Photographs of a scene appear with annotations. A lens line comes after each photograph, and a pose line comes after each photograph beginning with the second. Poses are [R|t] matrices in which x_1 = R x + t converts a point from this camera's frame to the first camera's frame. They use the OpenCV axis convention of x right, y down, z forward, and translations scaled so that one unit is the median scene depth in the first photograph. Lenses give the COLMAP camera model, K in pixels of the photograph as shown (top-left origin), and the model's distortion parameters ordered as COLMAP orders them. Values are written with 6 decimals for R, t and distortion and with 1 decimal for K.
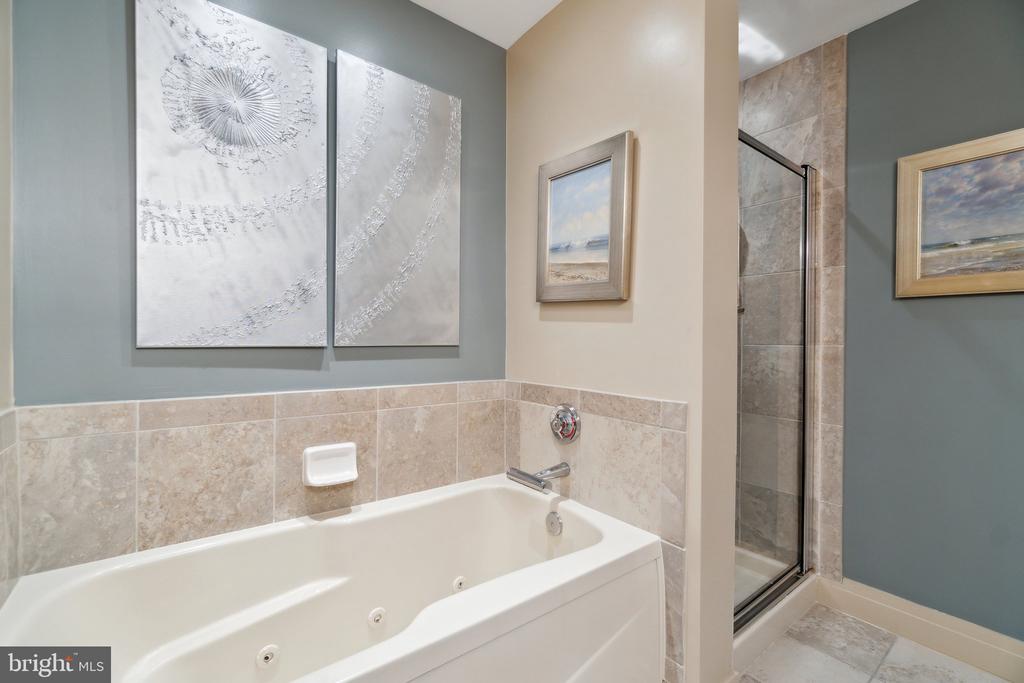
lens RADIAL K [[445.5, 0, 509.3], [0, 445.5, 345.8], [0, 0, 1]] dist [-0.002981, 0.002472]
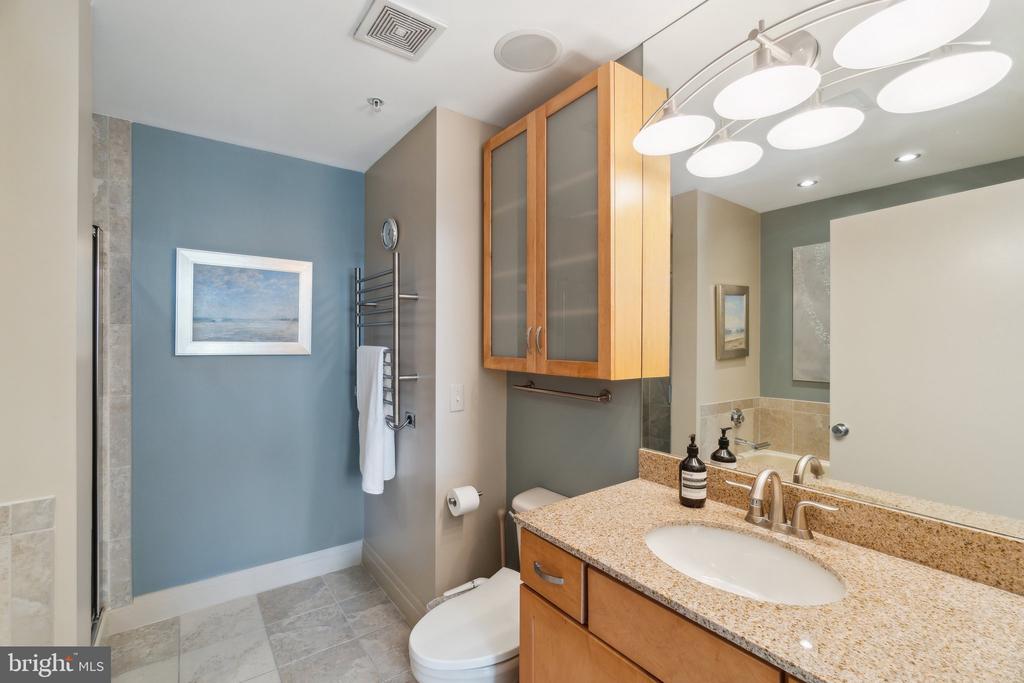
lens RADIAL K [[445.5, 0, 509.7], [0, 445.5, 338.4], [0, 0, 1]] dist [-0.002981, 0.002472]
pose [[0.016510, 0.000765, 0.999863, -0.371177], [-0.002119, 0.999997, -0.000730, -0.145992], [-0.999861, -0.002107, 0.016511, 0.010055]]
